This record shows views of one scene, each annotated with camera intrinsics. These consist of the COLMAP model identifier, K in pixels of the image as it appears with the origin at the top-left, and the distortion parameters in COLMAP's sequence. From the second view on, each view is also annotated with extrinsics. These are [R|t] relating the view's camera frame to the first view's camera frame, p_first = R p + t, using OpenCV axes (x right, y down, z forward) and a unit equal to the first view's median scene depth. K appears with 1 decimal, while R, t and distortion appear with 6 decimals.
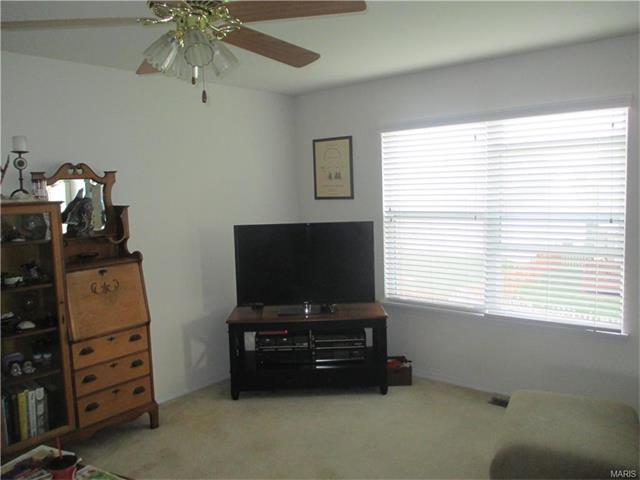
lens RADIAL K [[530.9, 0, 316.1], [0, 530.9, 238.6], [0, 0, 1]] dist [-0.034613, 0.007960]
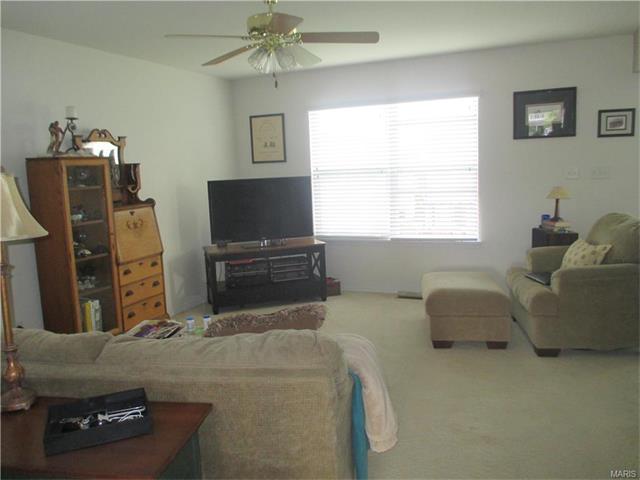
lens RADIAL K [[530.9, 0, 315.9], [0, 530.9, 237.6], [0, 0, 1]] dist [-0.034613, 0.007960]
pose [[0.955022, -0.048784, 0.292496, -0.307974], [0.040709, 0.998605, 0.033634, 0.086102], [-0.293729, -0.020214, 0.955675, -0.334741]]
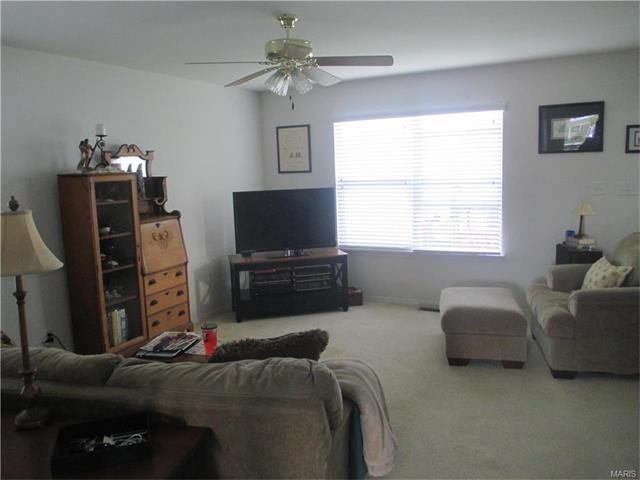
lens RADIAL K [[530.9, 0, 315.3], [0, 530.9, 237.9], [0, 0, 1]] dist [-0.034613, 0.007960]
pose [[0.973451, -0.034925, 0.226216, -0.276741], [0.027742, 0.999007, 0.034857, 0.052451], [-0.227209, -0.027656, 0.973453, -0.362257]]
